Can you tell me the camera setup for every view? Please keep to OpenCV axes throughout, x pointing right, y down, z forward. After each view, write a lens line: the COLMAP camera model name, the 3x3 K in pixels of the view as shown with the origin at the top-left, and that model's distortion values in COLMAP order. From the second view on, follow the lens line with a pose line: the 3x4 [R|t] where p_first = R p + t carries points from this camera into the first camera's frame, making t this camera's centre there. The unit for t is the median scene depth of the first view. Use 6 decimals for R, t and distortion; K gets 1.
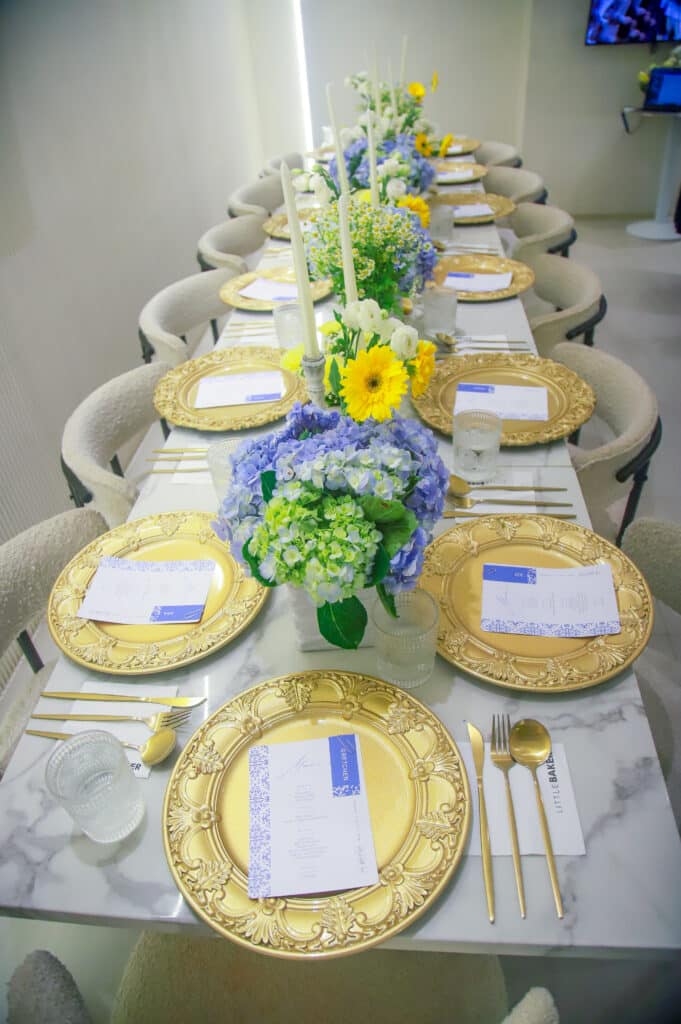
lens RADIAL K [[690.4, 0, 340.5], [0, 690.4, 512.0], [0, 0, 1]] dist [-0.130977, 0.062114]
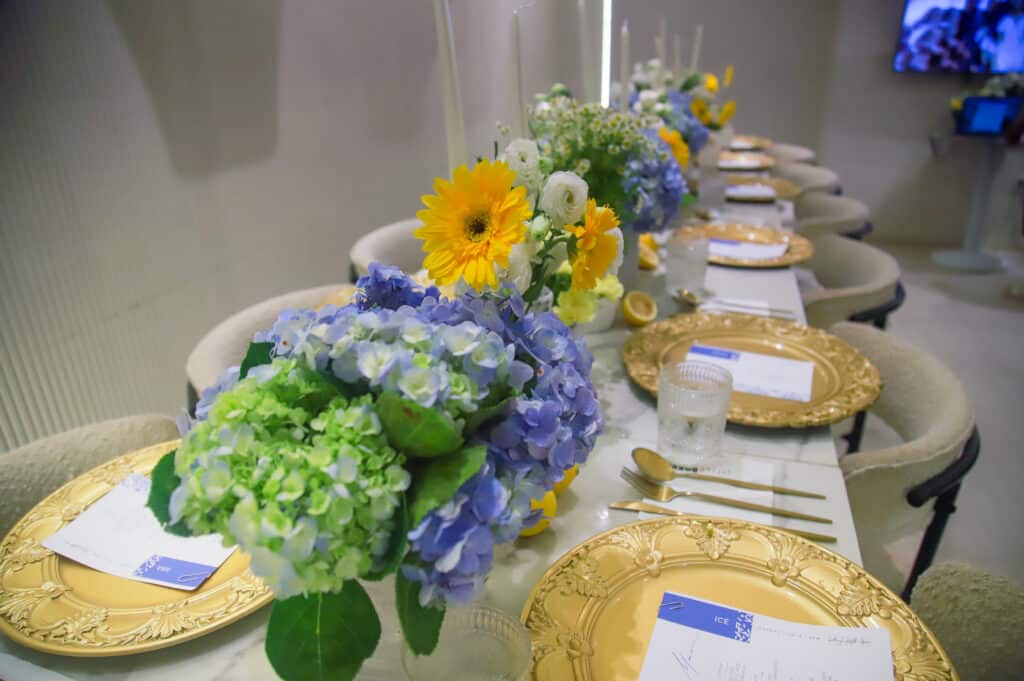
lens RADIAL K [[690.4, 0, 507.2], [0, 690.4, 343.7], [0, 0, 1]] dist [-0.130977, 0.062114]
pose [[0.975759, 0.136141, -0.171349, 0.136473], [-0.174720, 0.956083, -0.235327, 0.029935], [0.131786, 0.259561, 0.956693, 0.343453]]
